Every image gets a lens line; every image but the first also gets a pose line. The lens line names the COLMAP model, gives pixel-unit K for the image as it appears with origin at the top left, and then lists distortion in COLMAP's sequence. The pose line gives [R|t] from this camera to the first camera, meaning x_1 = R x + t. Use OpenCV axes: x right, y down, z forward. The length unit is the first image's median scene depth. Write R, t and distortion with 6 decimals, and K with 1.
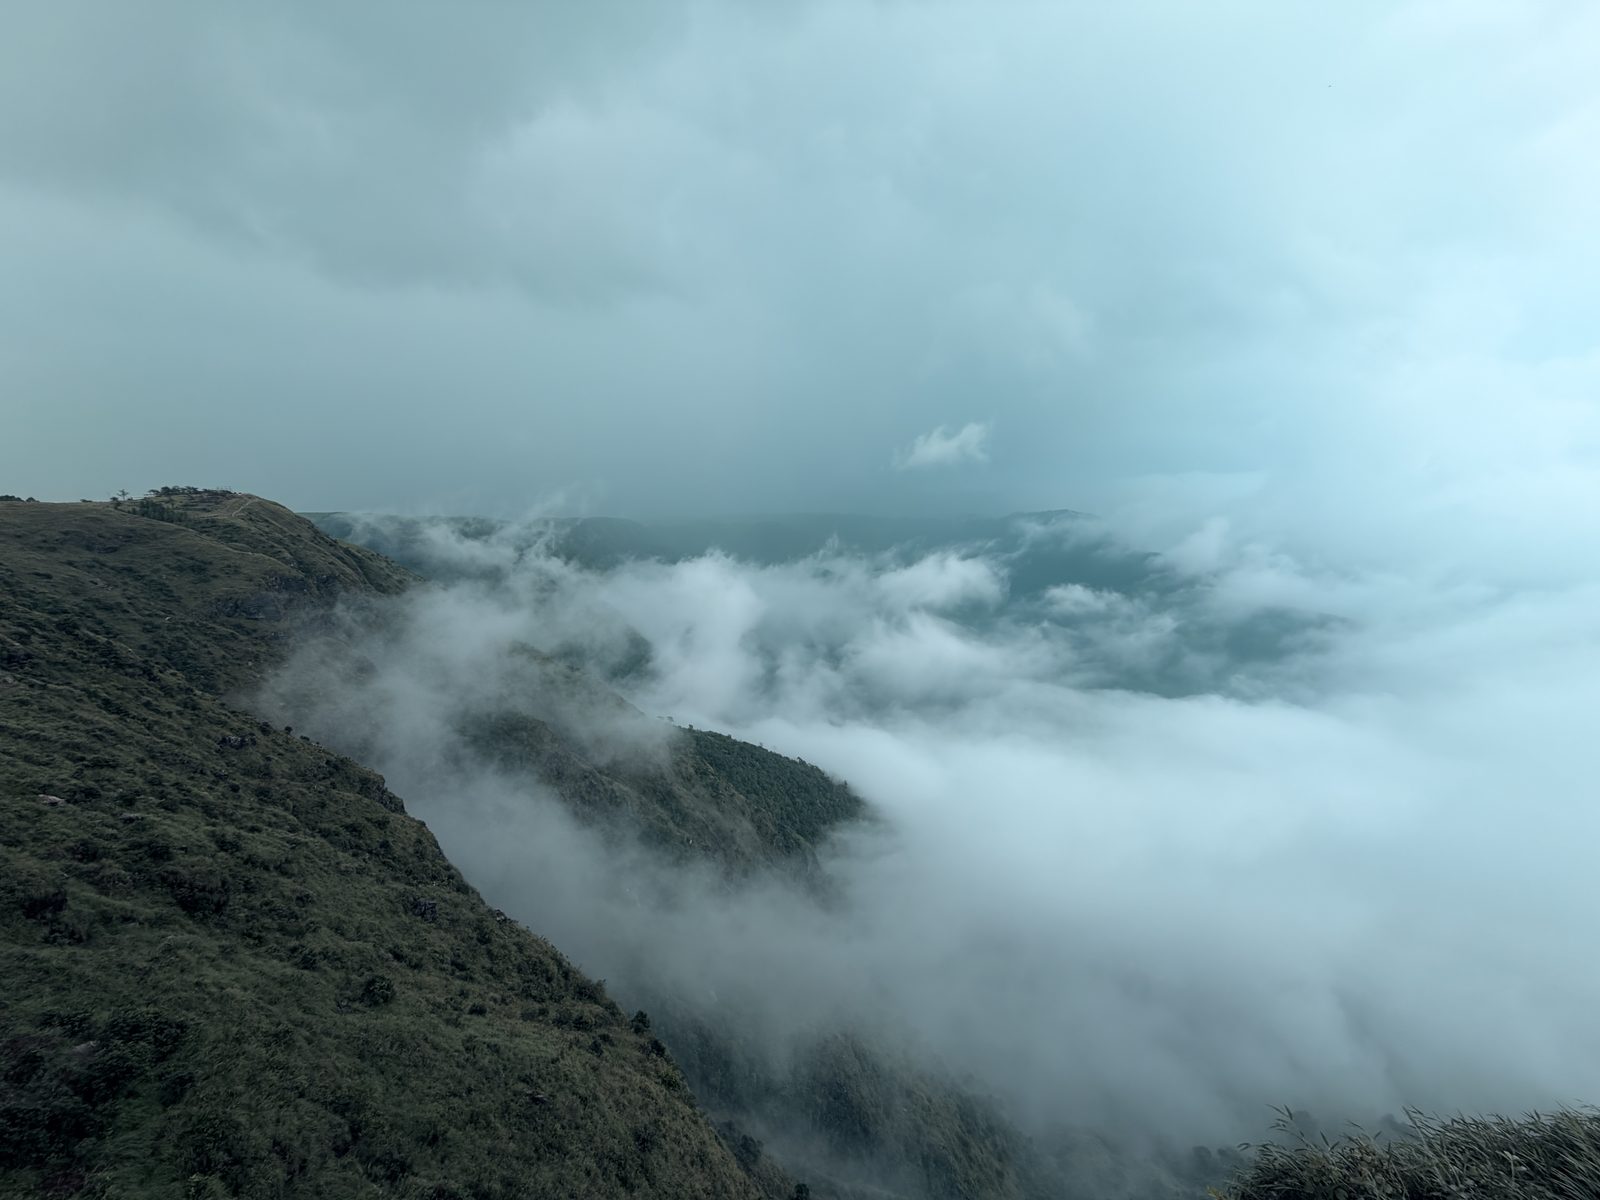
lens RADIAL K [[644.3, 0, 796.8], [0, 644.3, 601.0], [0, 0, 1]] dist [-0.000014, -0.000255]
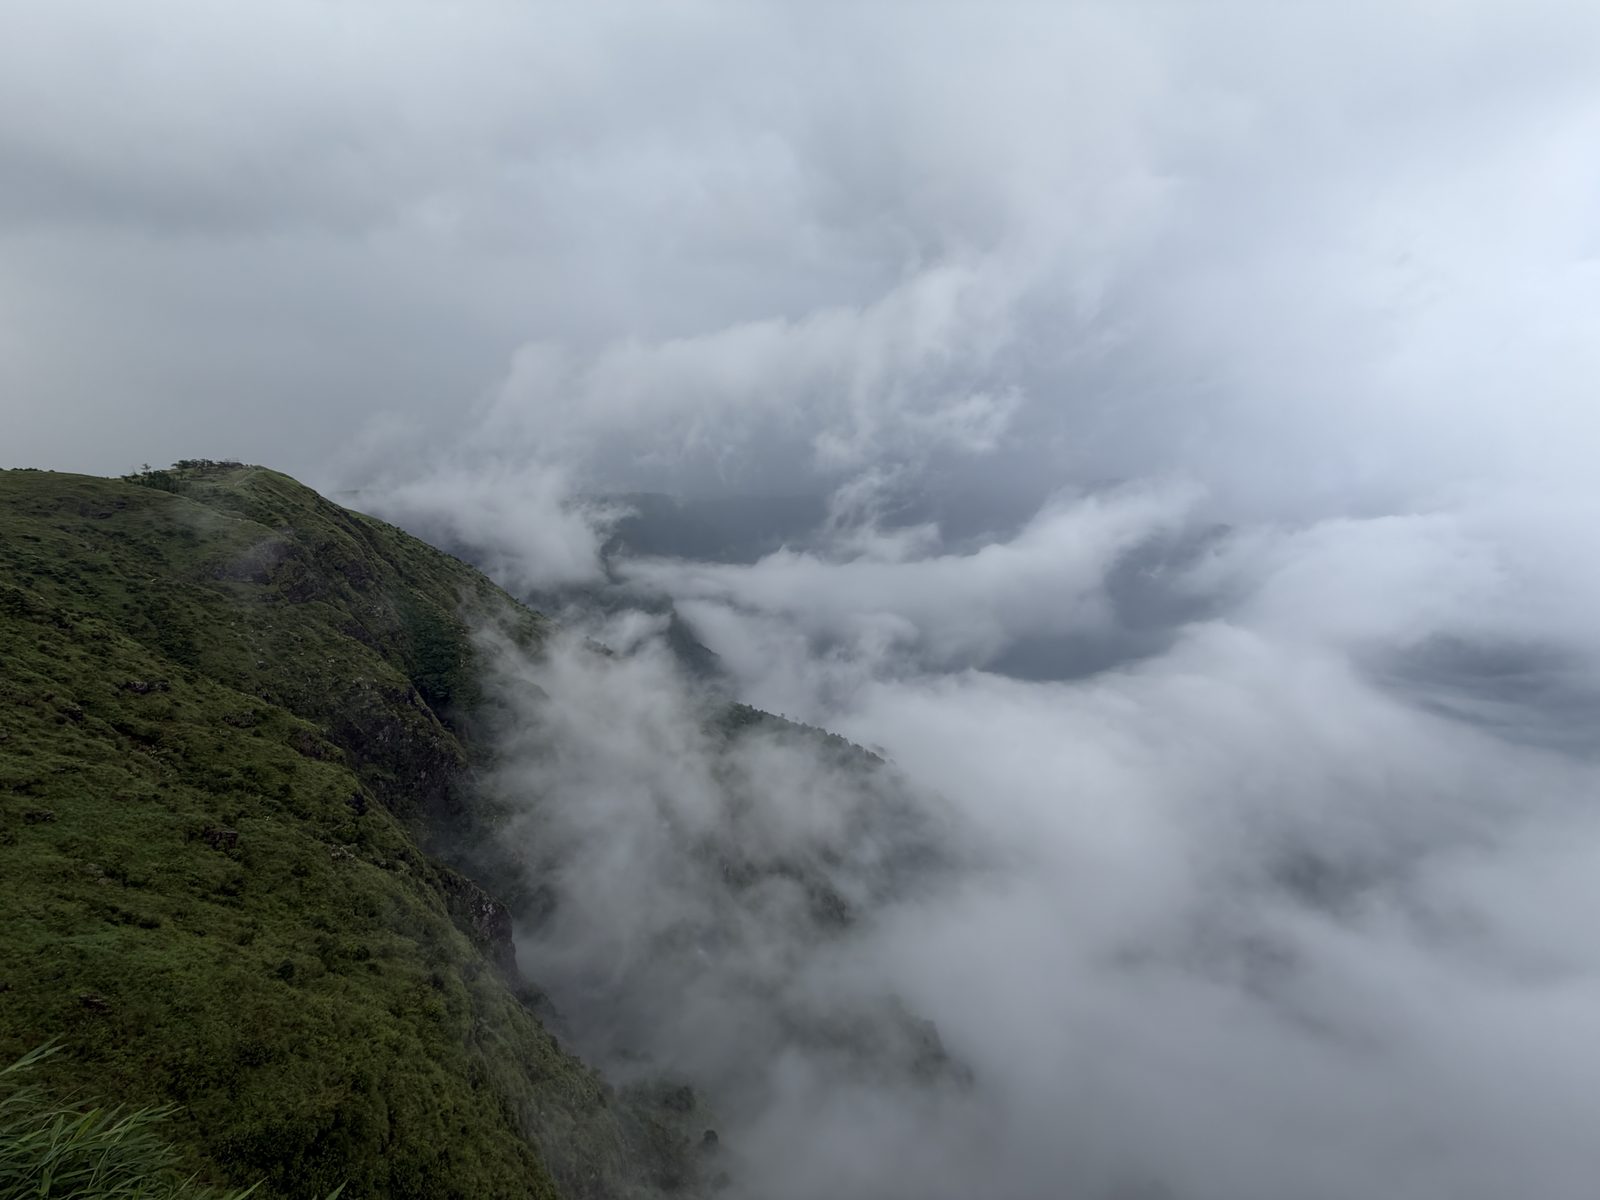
lens RADIAL K [[644.3, 0, 801.7], [0, 644.3, 601.1], [0, 0, 1]] dist [-0.000014, -0.000255]
pose [[0.997789, -0.001284, -0.066442, 0.146750], [0.003792, 0.999284, 0.037648, 0.025655], [0.066346, -0.037817, 0.997080, 0.023167]]
